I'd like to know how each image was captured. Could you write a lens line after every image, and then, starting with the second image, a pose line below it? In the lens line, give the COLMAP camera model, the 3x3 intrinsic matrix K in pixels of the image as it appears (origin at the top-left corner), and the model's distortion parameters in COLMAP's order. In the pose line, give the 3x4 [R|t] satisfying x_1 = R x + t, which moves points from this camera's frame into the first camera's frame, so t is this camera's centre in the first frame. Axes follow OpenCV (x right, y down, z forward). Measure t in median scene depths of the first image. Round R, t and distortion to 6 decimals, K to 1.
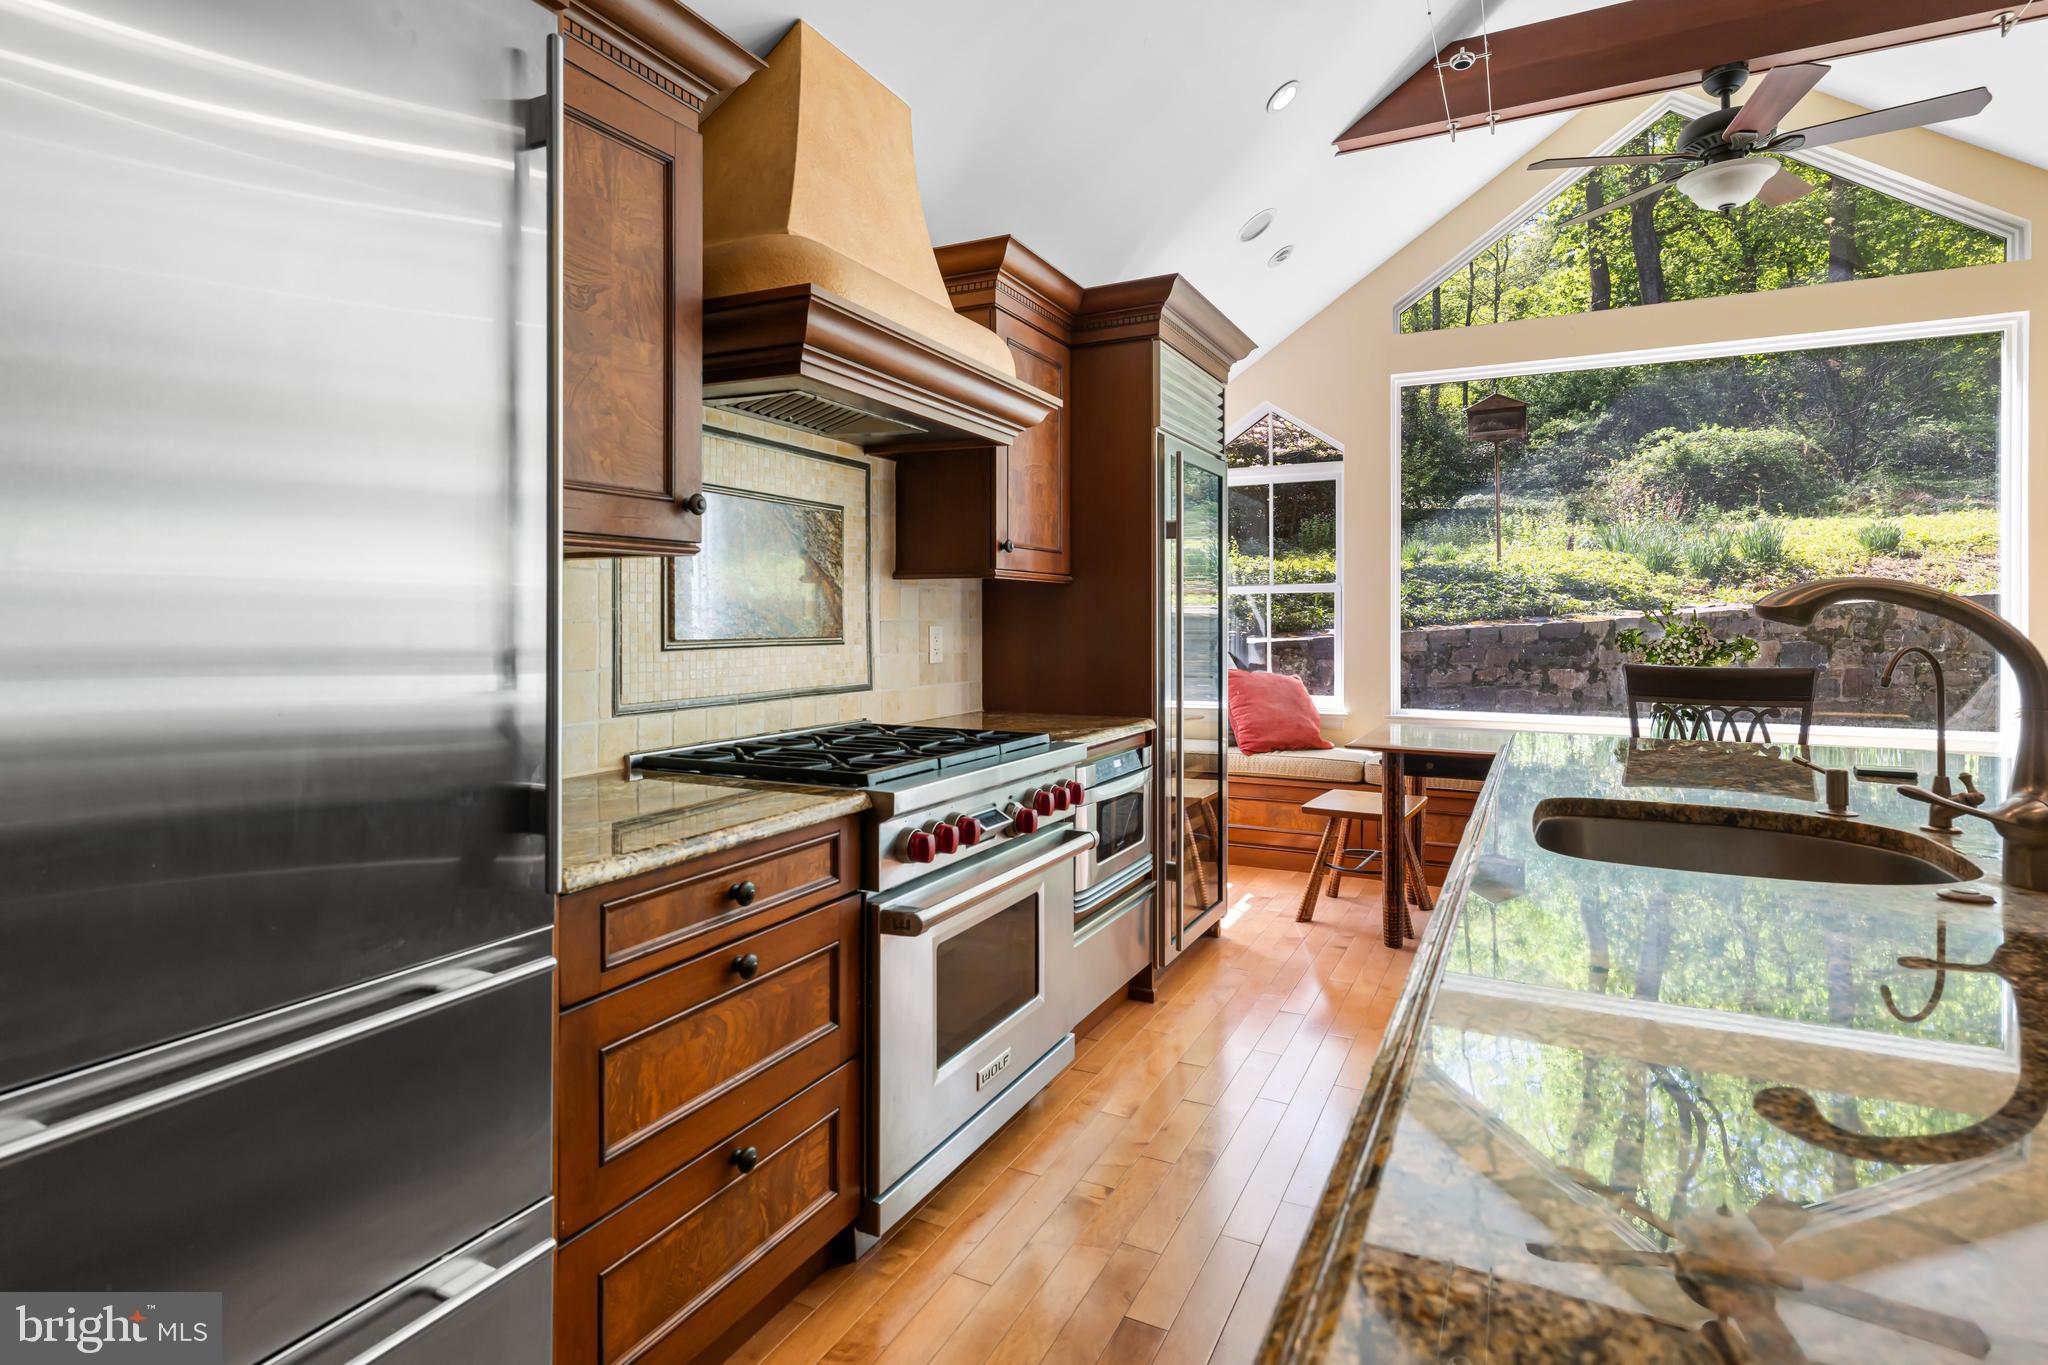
lens RADIAL K [[1046.7, 0, 1025.1], [0, 1046.7, 628.7], [0, 0, 1]] dist [-0.001462, 0.001629]
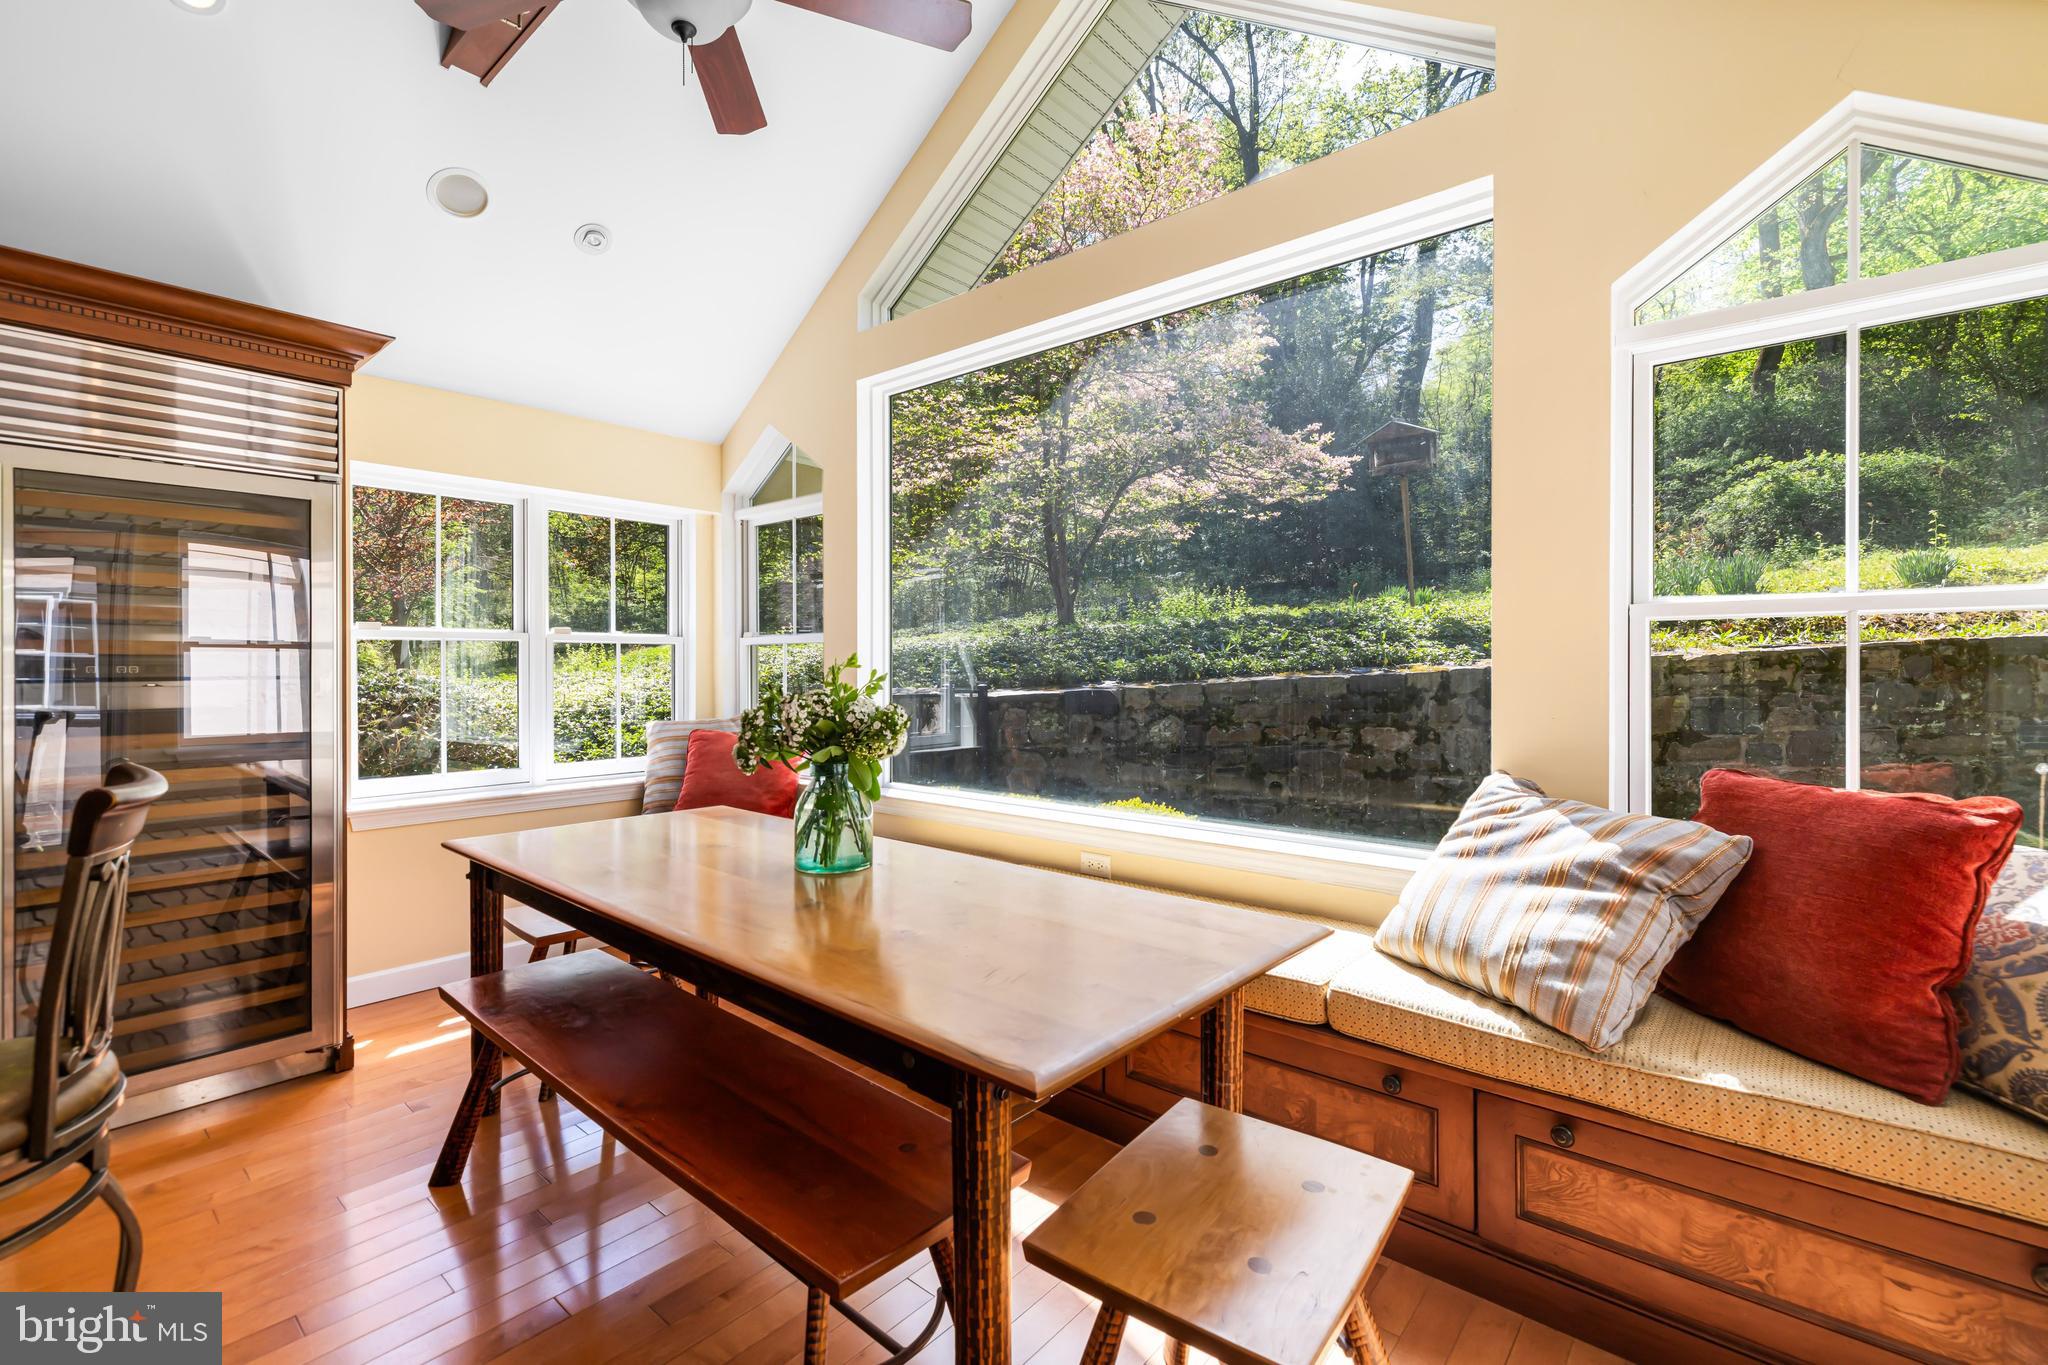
lens RADIAL K [[885.5, 0, 1024.8], [0, 885.5, 668.3], [0, 0, 1]] dist [-0.000830, -0.000059]
pose [[0.970036, -0.002384, -0.242949, 1.046291], [0.000684, 0.999975, -0.007079, -0.014388], [0.242960, 0.006701, 0.970013, 0.555999]]
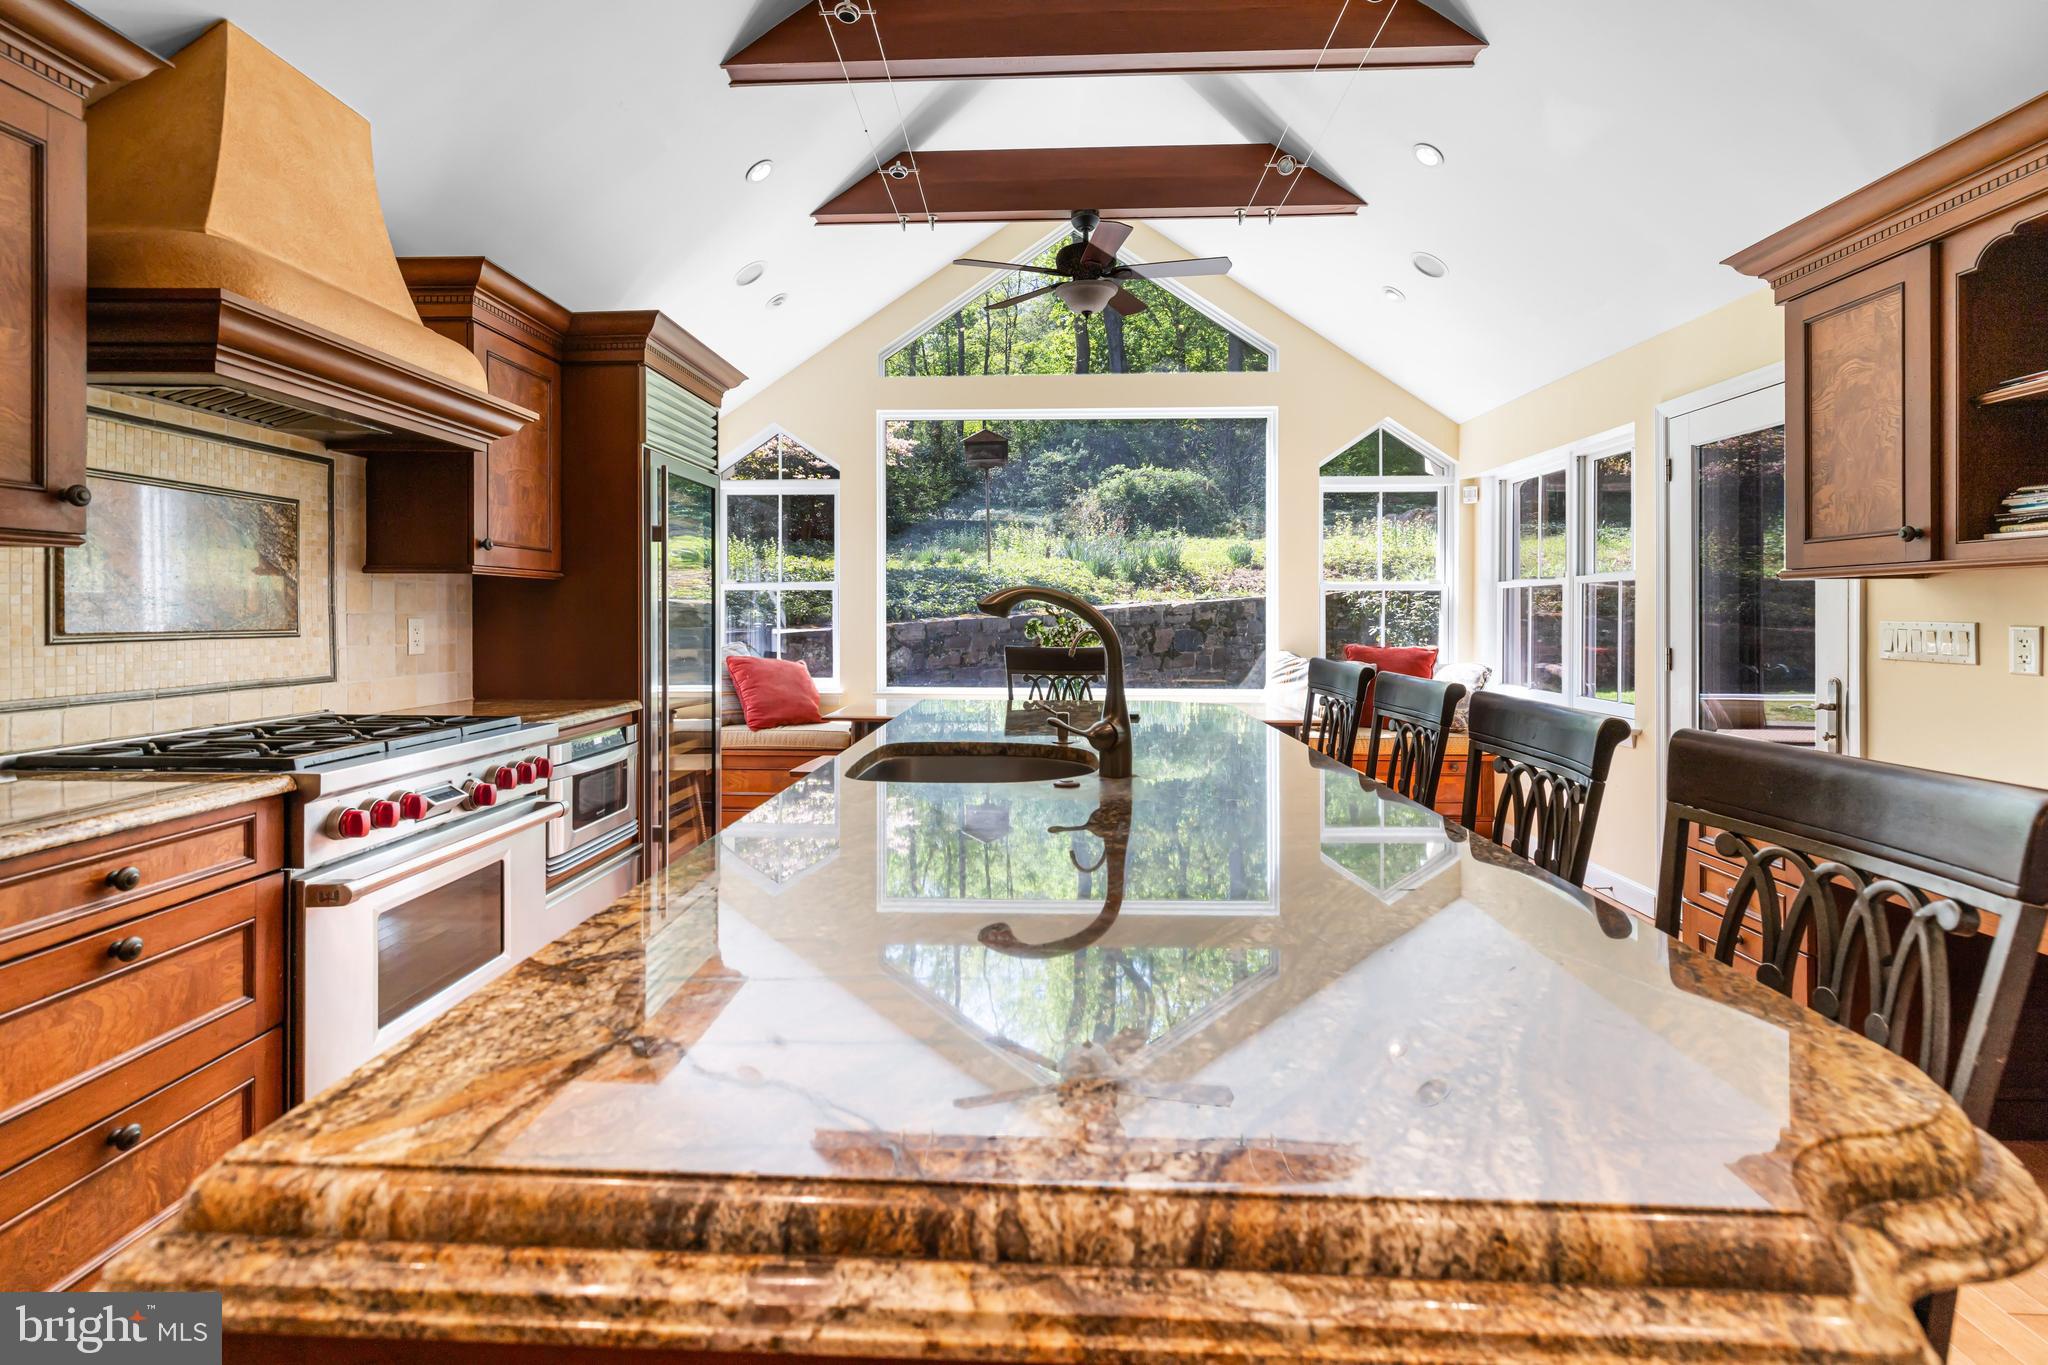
lens RADIAL K [[948.1, 0, 1009.2], [0, 948.1, 618.4], [0, 0, 1]] dist [-0.001577, 0.000054]
pose [[0.914047, -0.001710, 0.405606, 0.072634], [0.002793, 0.999994, -0.002079, 0.000761], [-0.405600, 0.003033, 0.914046, -0.098823]]
